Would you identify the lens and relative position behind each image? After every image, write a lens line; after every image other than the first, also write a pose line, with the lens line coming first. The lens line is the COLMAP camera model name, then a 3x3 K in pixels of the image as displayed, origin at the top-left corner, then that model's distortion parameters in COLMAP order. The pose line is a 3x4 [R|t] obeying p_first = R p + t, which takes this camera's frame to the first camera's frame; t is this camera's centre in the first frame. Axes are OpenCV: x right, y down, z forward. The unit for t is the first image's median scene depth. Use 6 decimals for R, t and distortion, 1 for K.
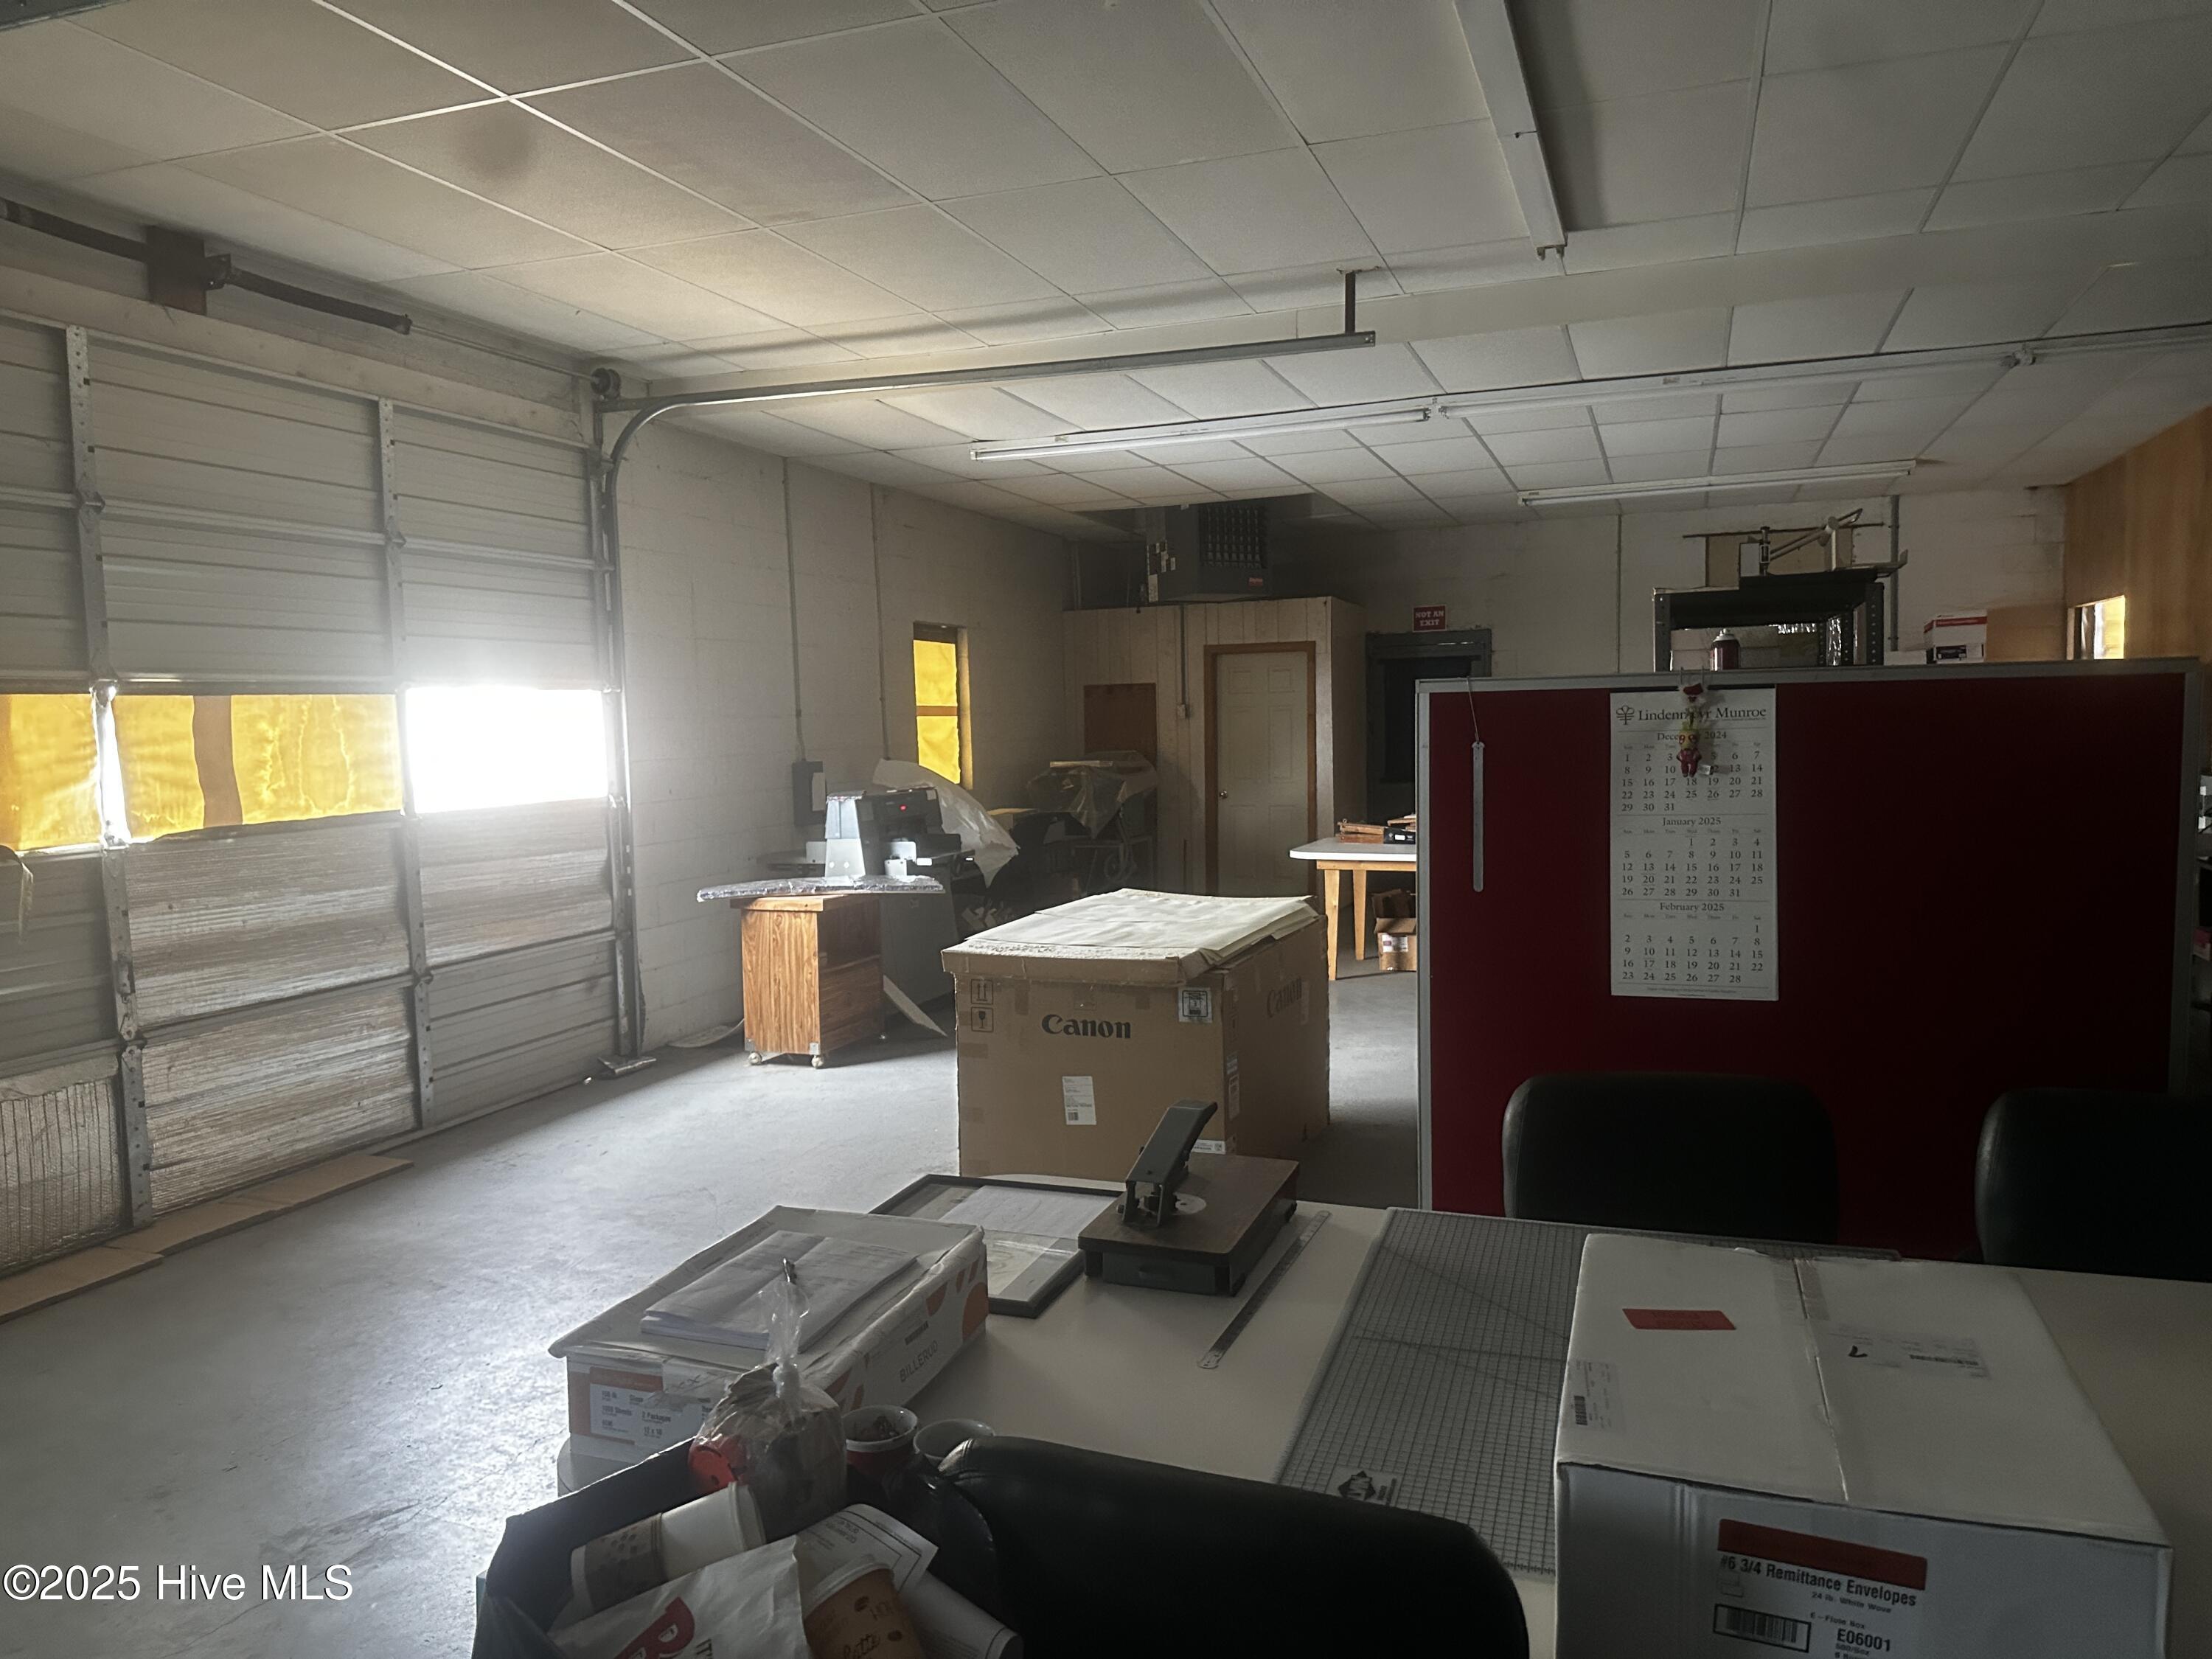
lens RADIAL K [[1522.4, 0, 1110.0], [0, 1522.4, 840.1], [0, 0, 1]] dist [0.088443, -0.114117]
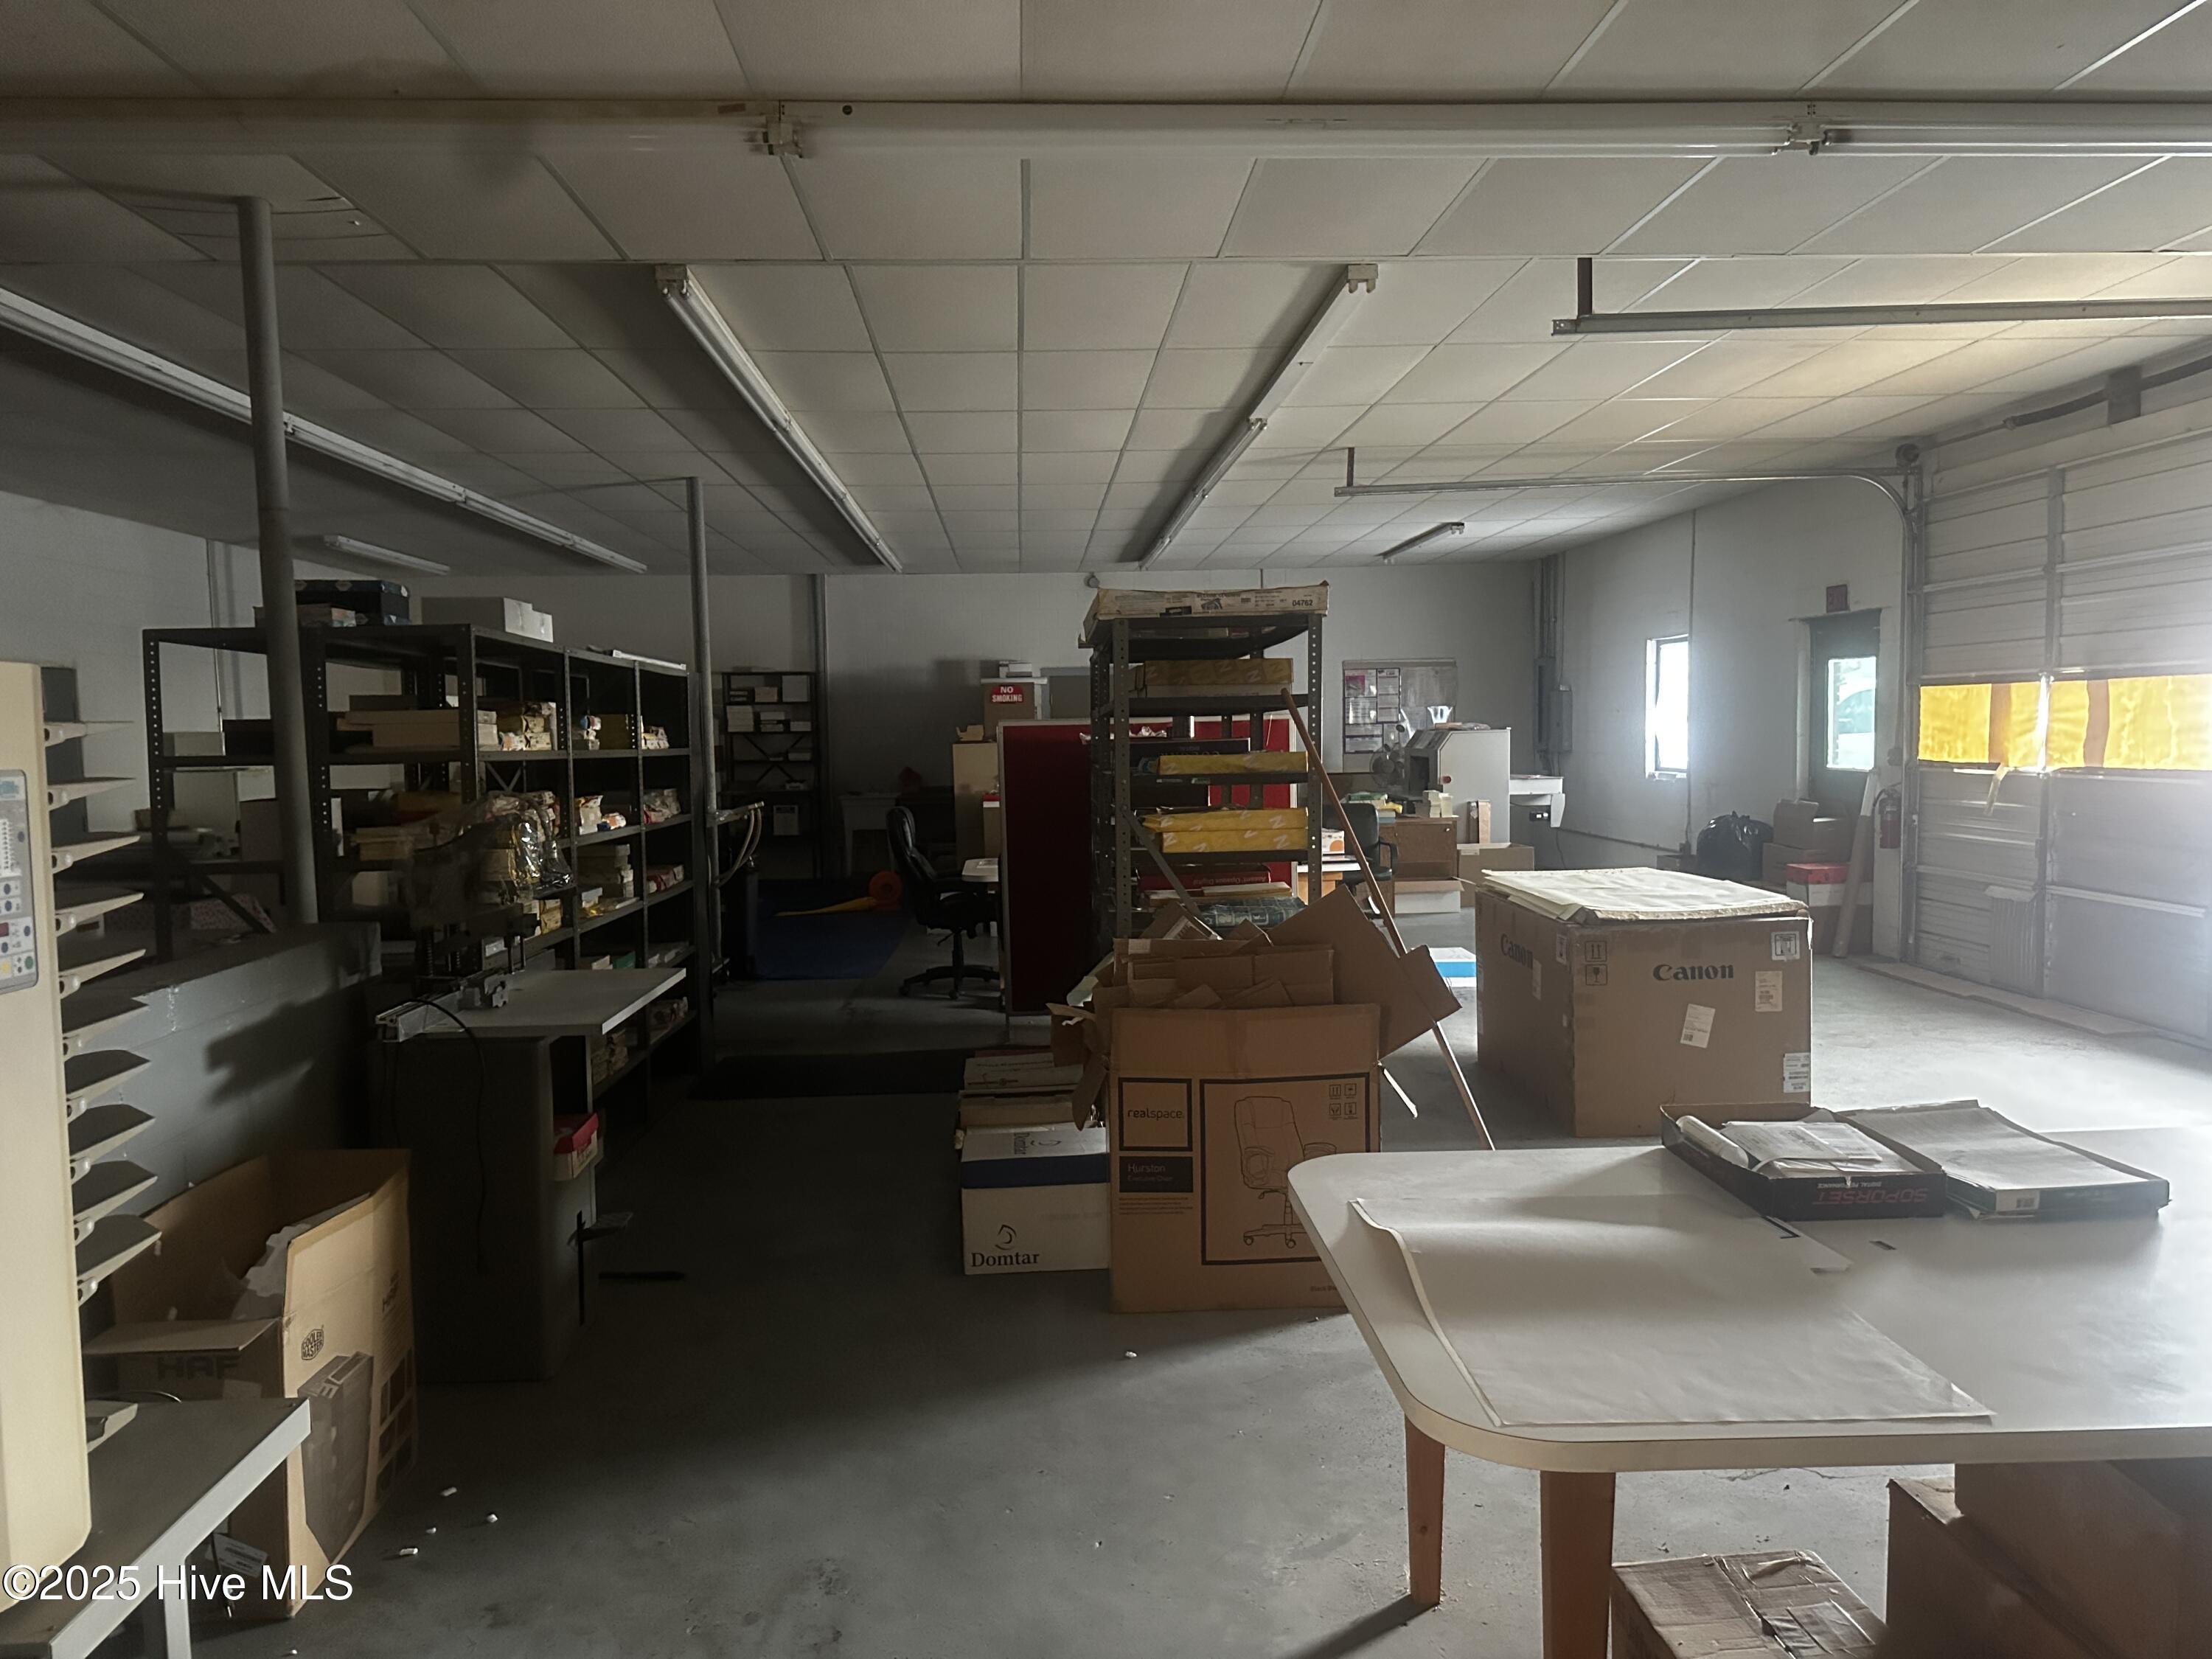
lens RADIAL K [[1522.4, 0, 1110.0], [0, 1522.4, 840.1], [0, 0, 1]] dist [0.088443, -0.114117]
pose [[-0.915934, 0.068088, -0.395511, 0.804590], [0.004767, 0.987279, 0.158923, -0.162339], [0.401301, 0.143678, -0.904607, 1.767696]]
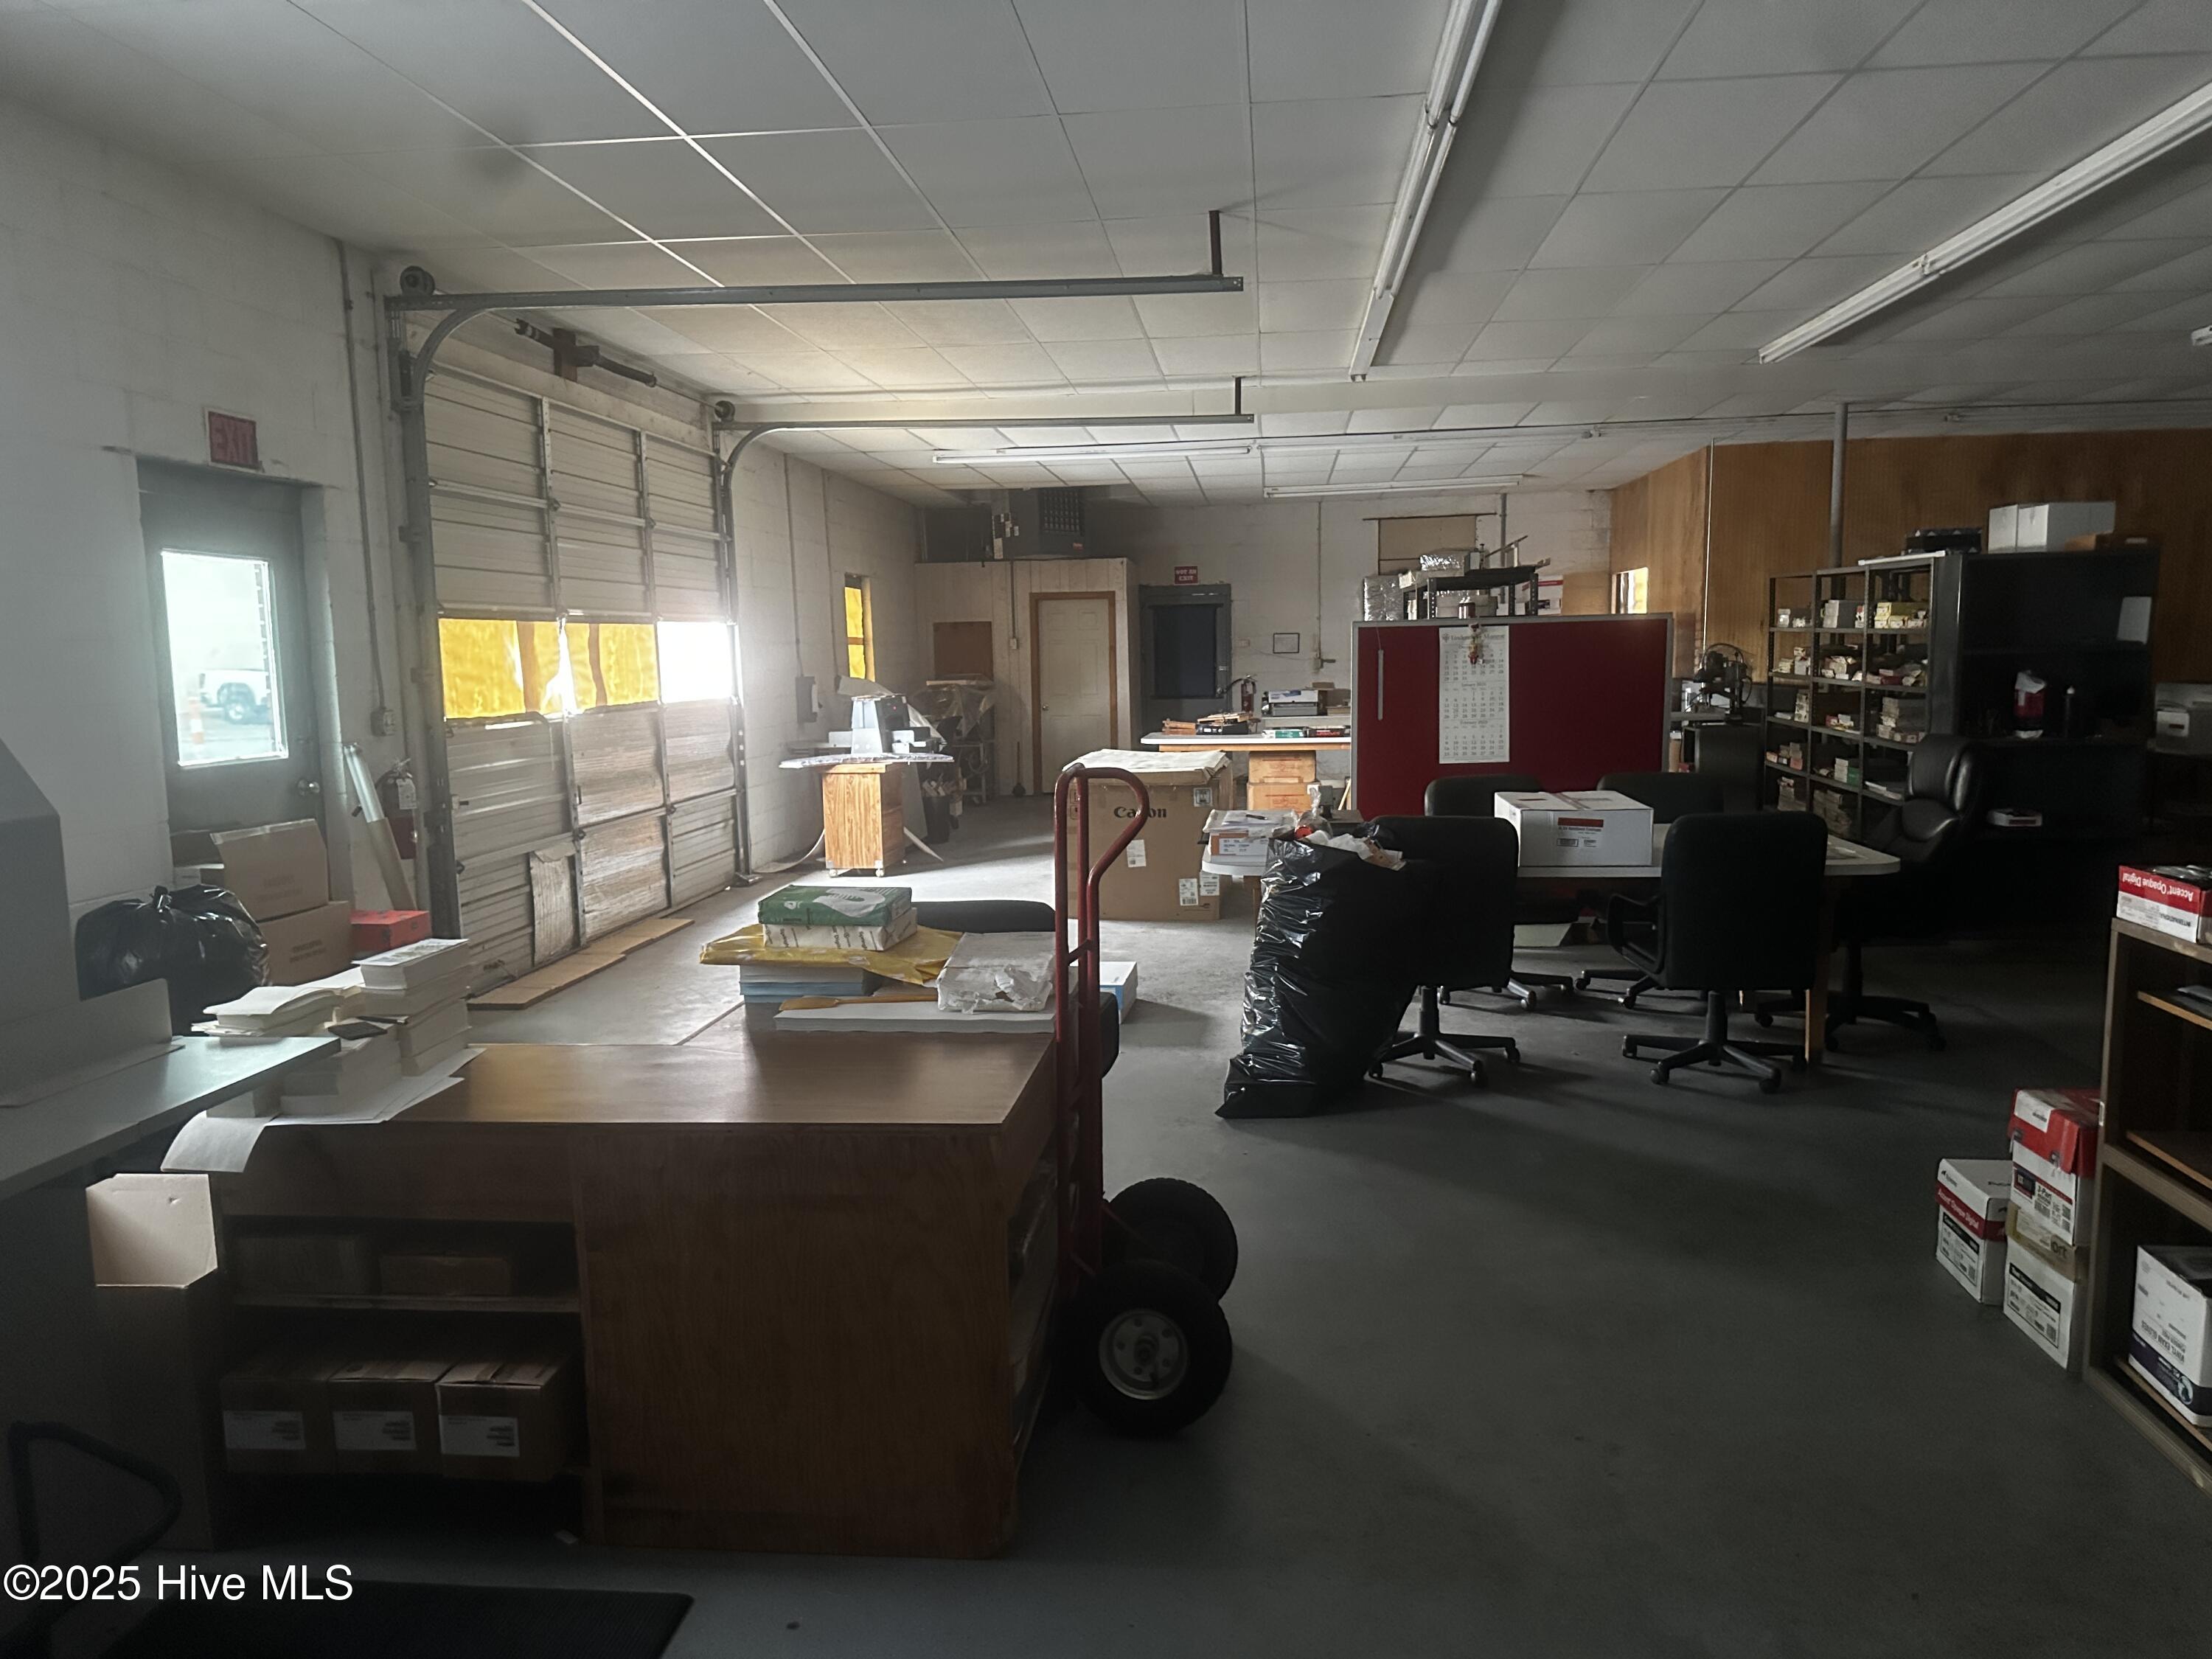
lens RADIAL K [[1508.1, 0, 1129.2], [0, 1508.1, 840.7], [0, 0, 1]] dist [0.141688, -0.230849]
pose [[0.968239, -0.028241, 0.248425, -0.391701], [0.018128, 0.998915, 0.042902, 0.064861], [-0.249367, -0.037036, 0.967701, -0.608891]]
